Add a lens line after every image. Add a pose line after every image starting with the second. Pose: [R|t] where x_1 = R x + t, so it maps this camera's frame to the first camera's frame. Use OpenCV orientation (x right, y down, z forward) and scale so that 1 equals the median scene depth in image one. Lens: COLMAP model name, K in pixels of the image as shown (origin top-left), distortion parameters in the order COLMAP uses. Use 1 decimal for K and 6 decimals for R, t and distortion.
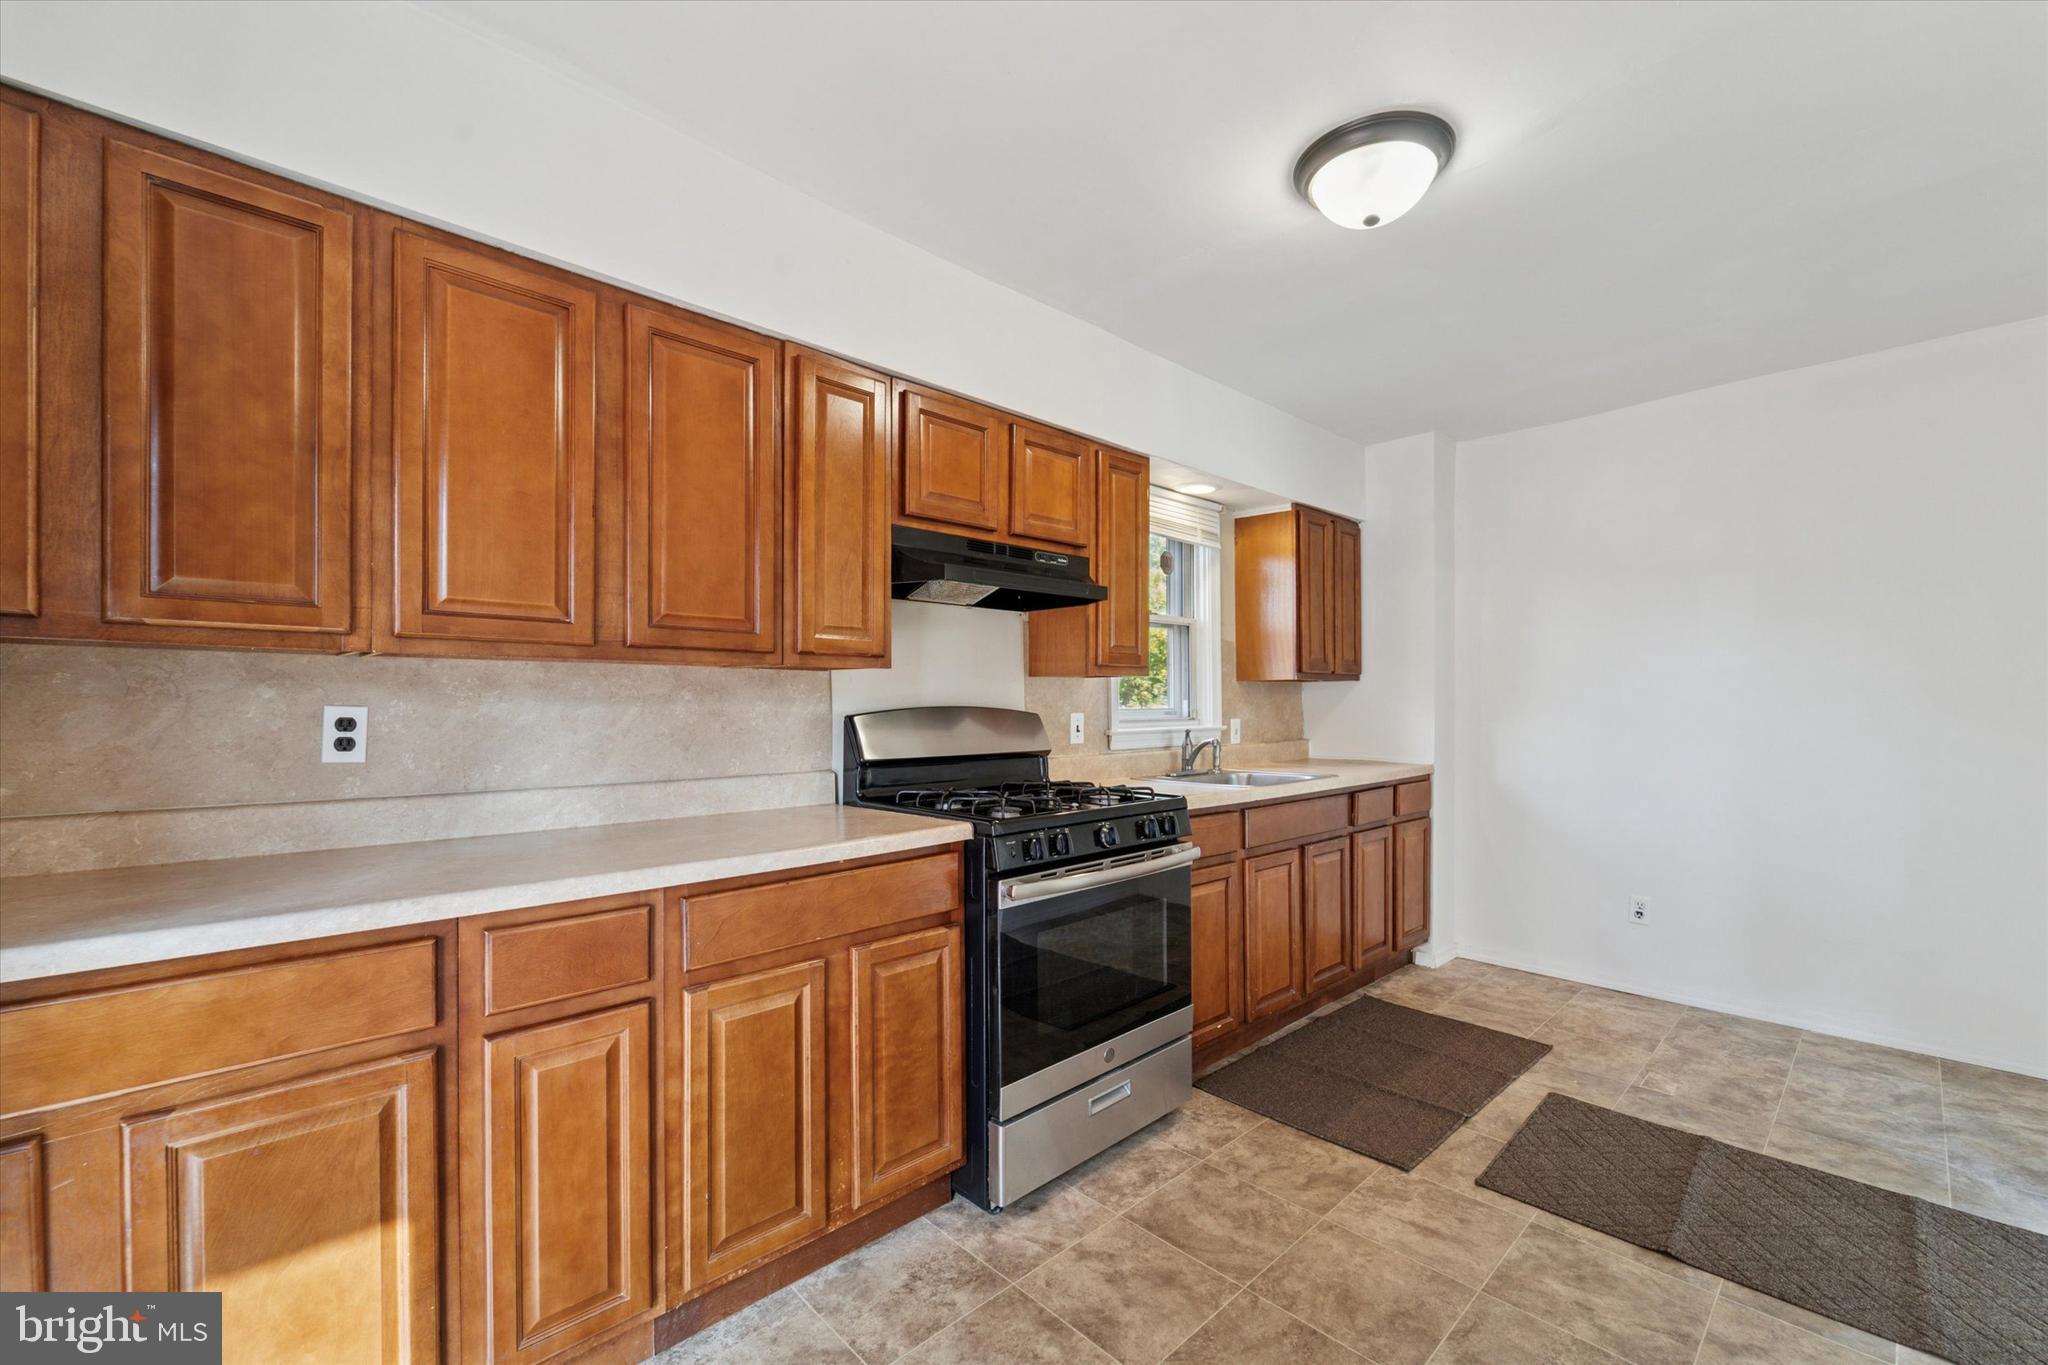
lens RADIAL K [[833.3, 0, 1023.7], [0, 833.3, 704.5], [0, 0, 1]] dist [0.000596, 0.000181]
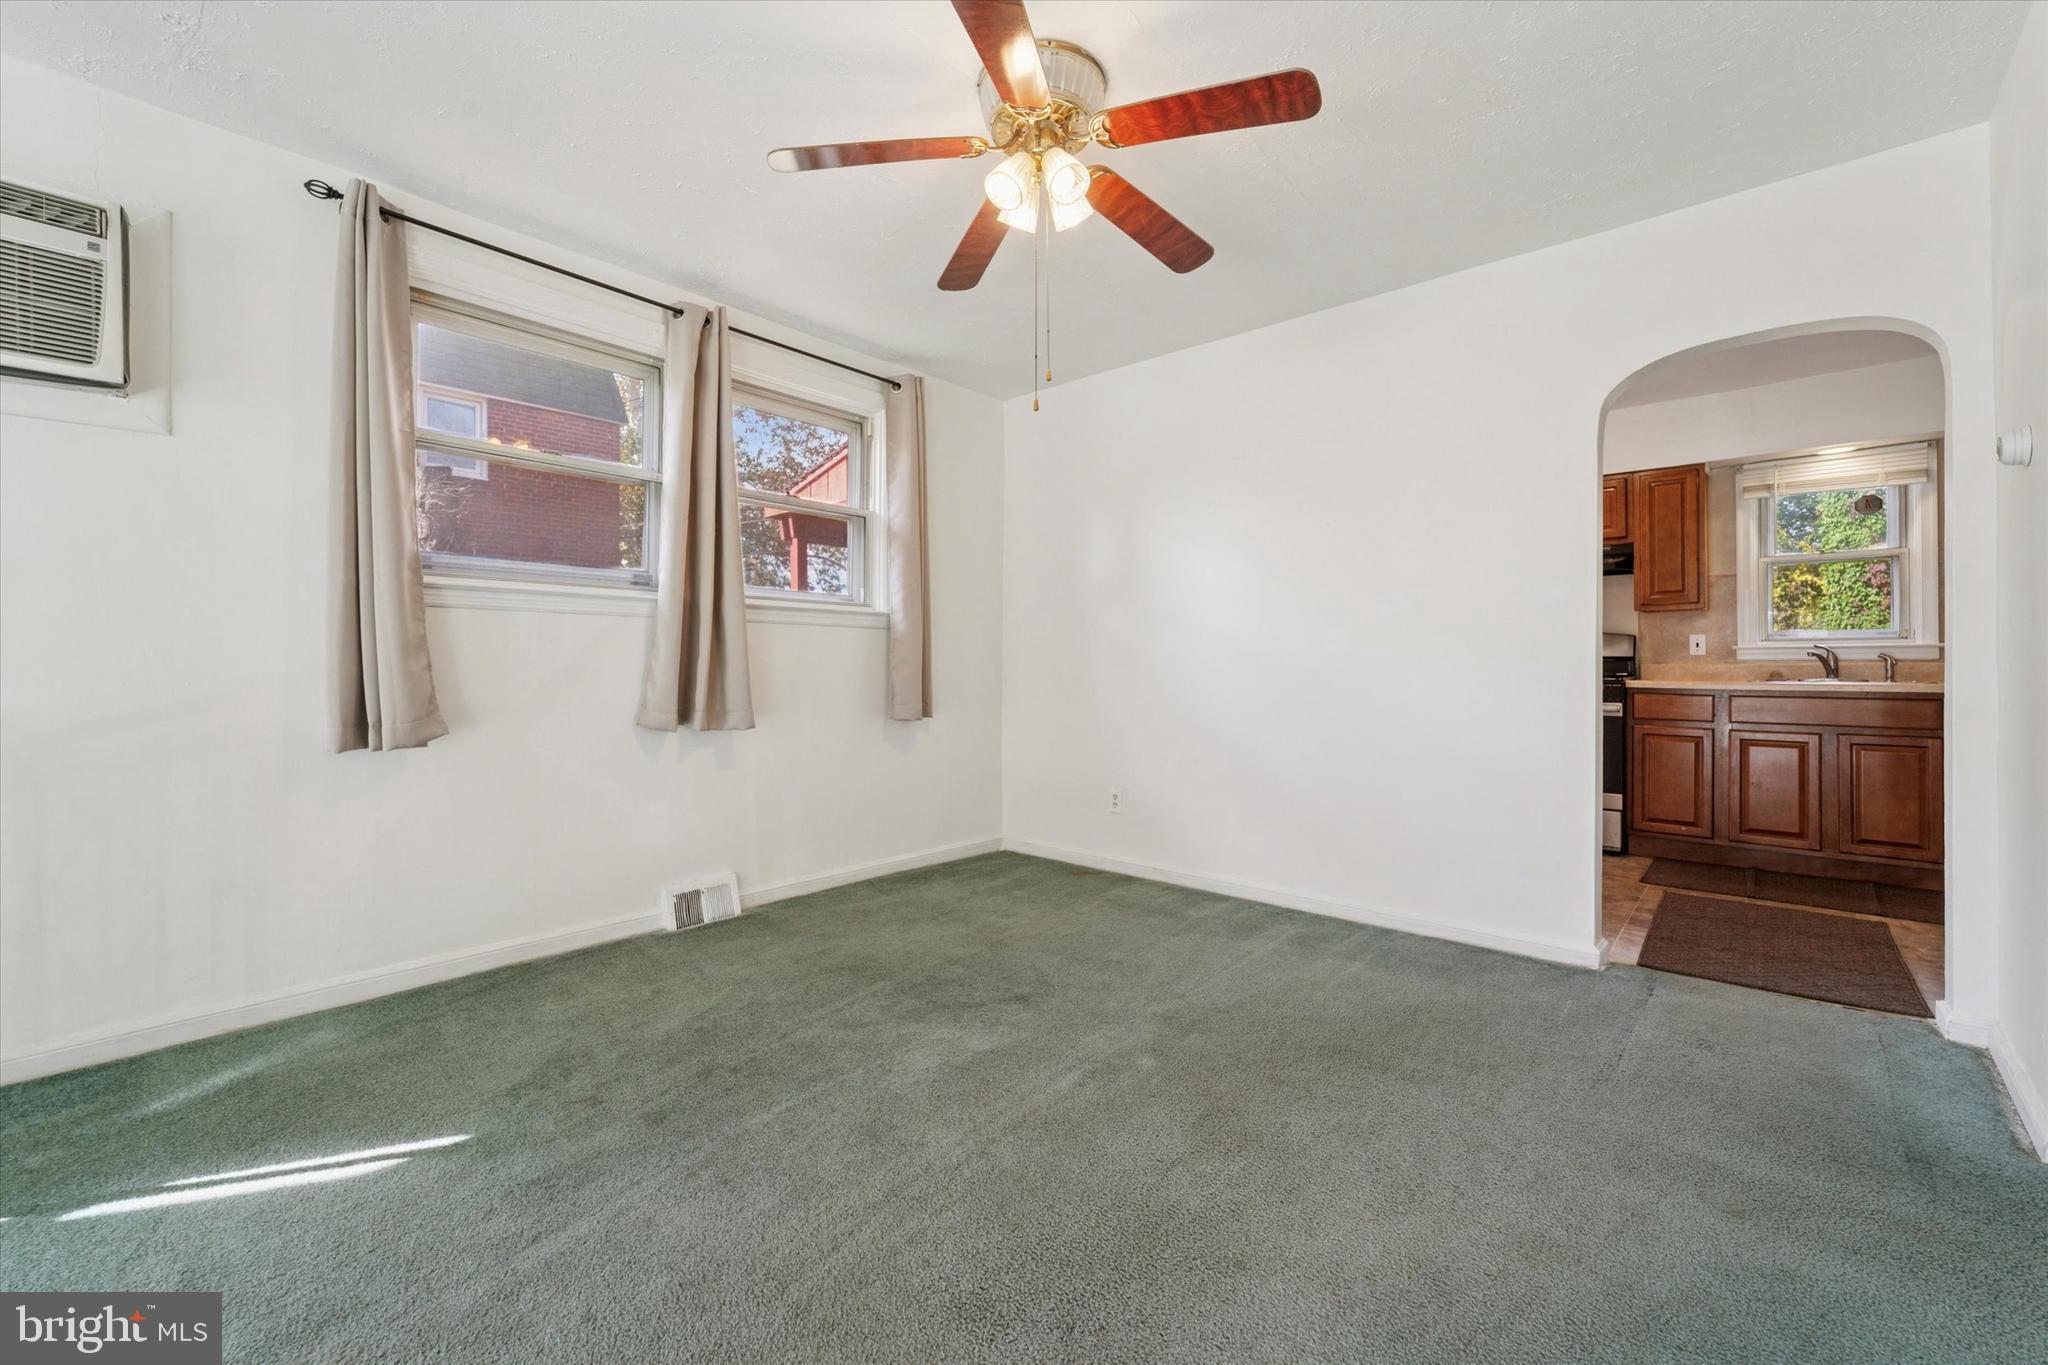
lens RADIAL K [[836.3, 0, 1026.5], [0, 836.3, 658.1], [0, 0, 1]] dist [-0.000064, 0.000153]
pose [[0.083070, -0.003470, -0.996538, 2.098141], [-0.000527, 0.999994, -0.003526, 0.084164], [0.996544, 0.000818, 0.083068, -0.461829]]
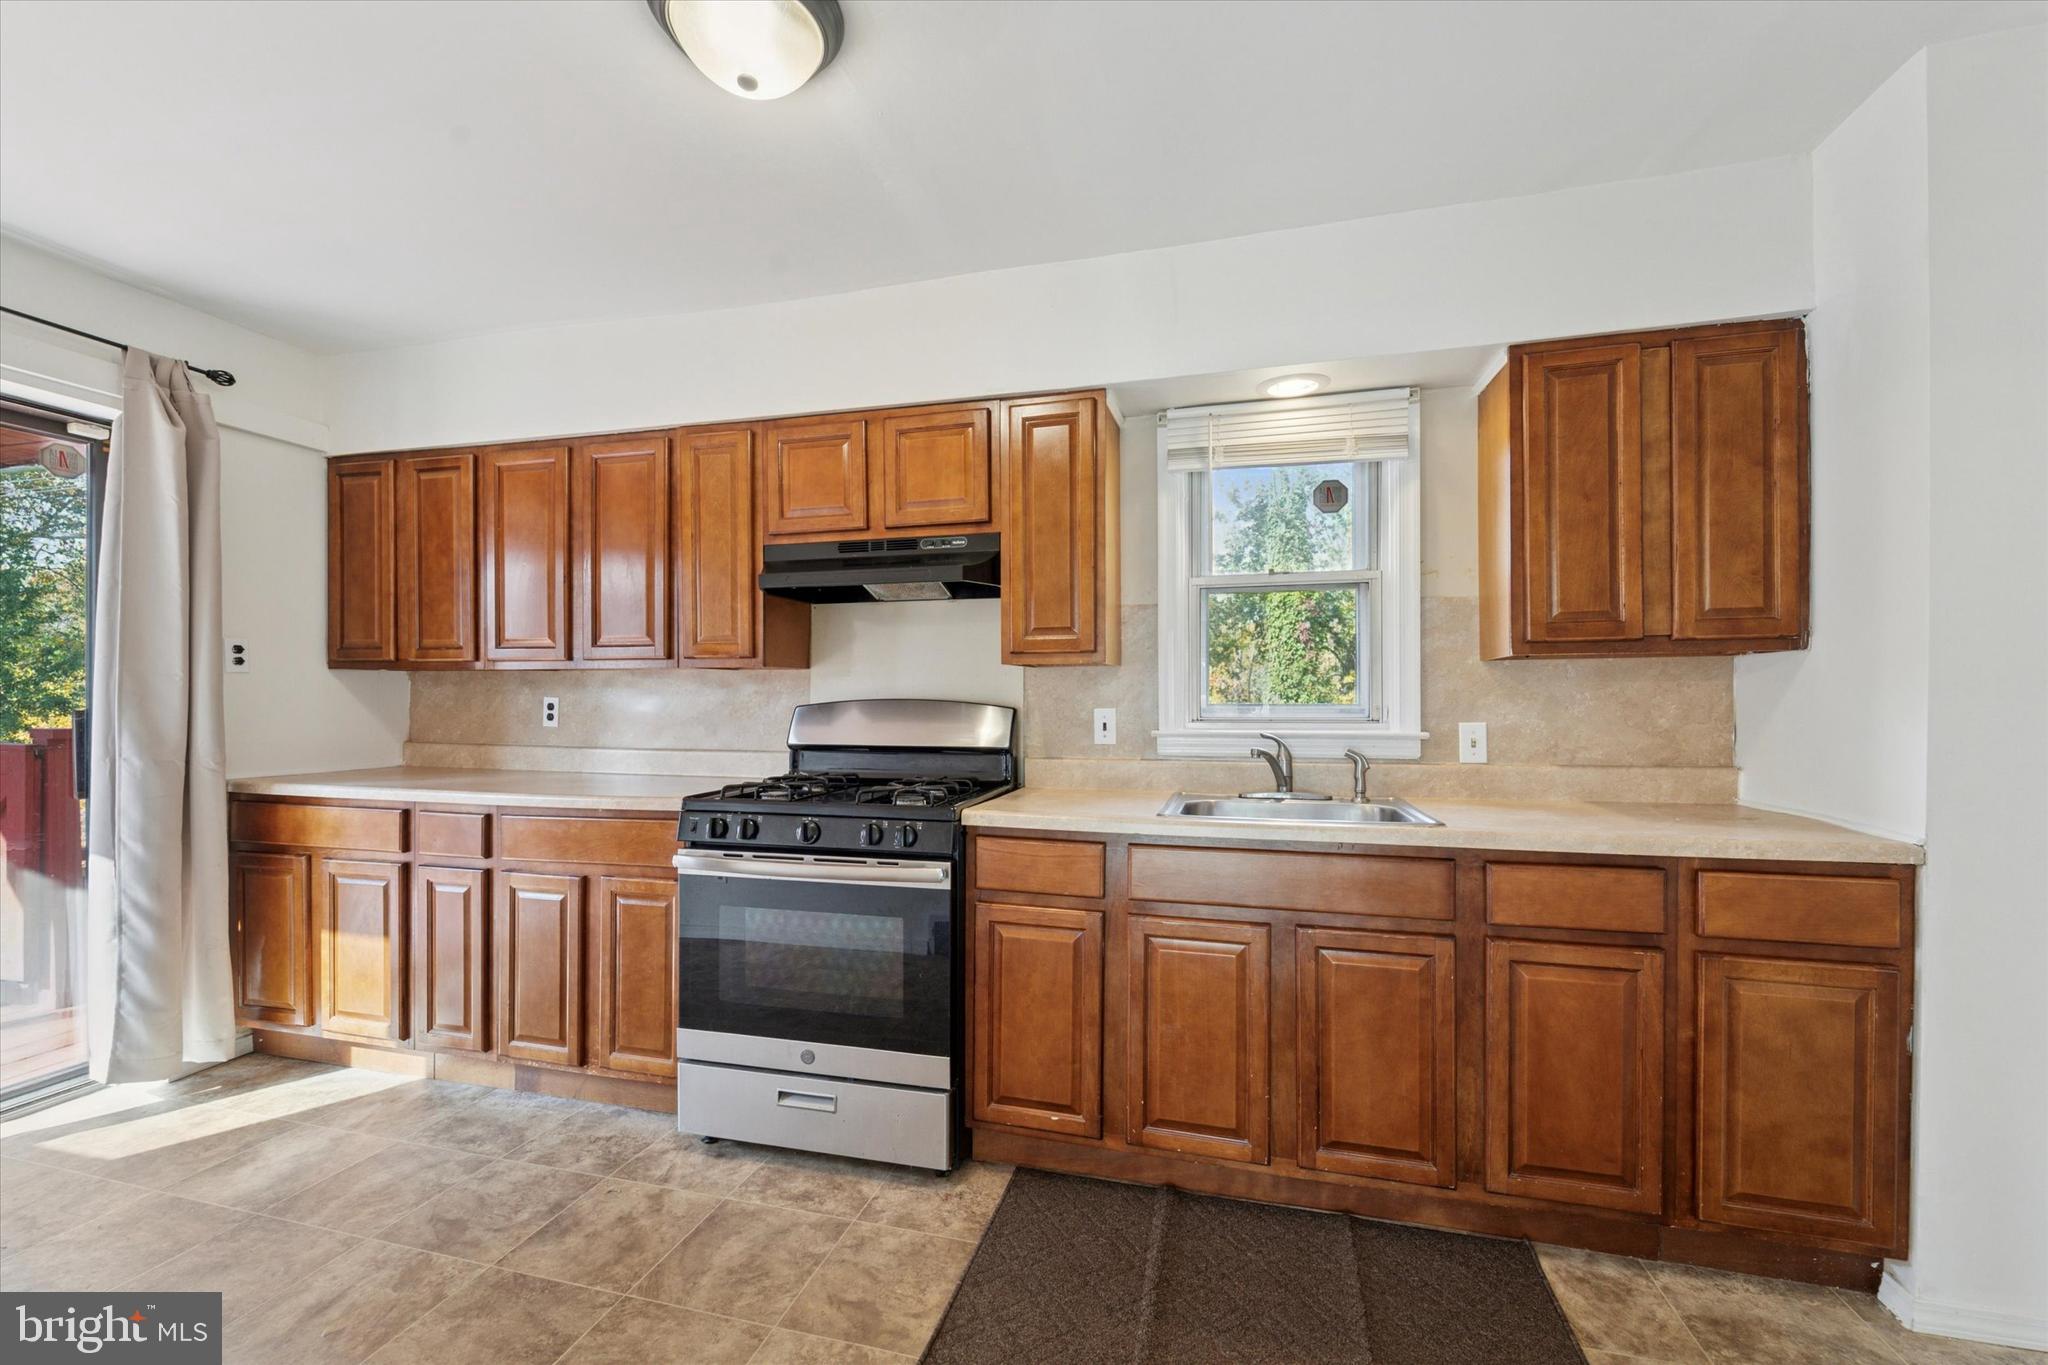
lens RADIAL K [[828.6, 0, 1025.5], [0, 828.6, 697.0], [0, 0, 1]] dist [-0.003163, -0.000170]
pose [[0.532267, 0.000462, -0.846576, 1.056226], [-0.003074, 0.999994, -0.001387, 0.000633], [0.846571, 0.003341, 0.532265, 0.698198]]
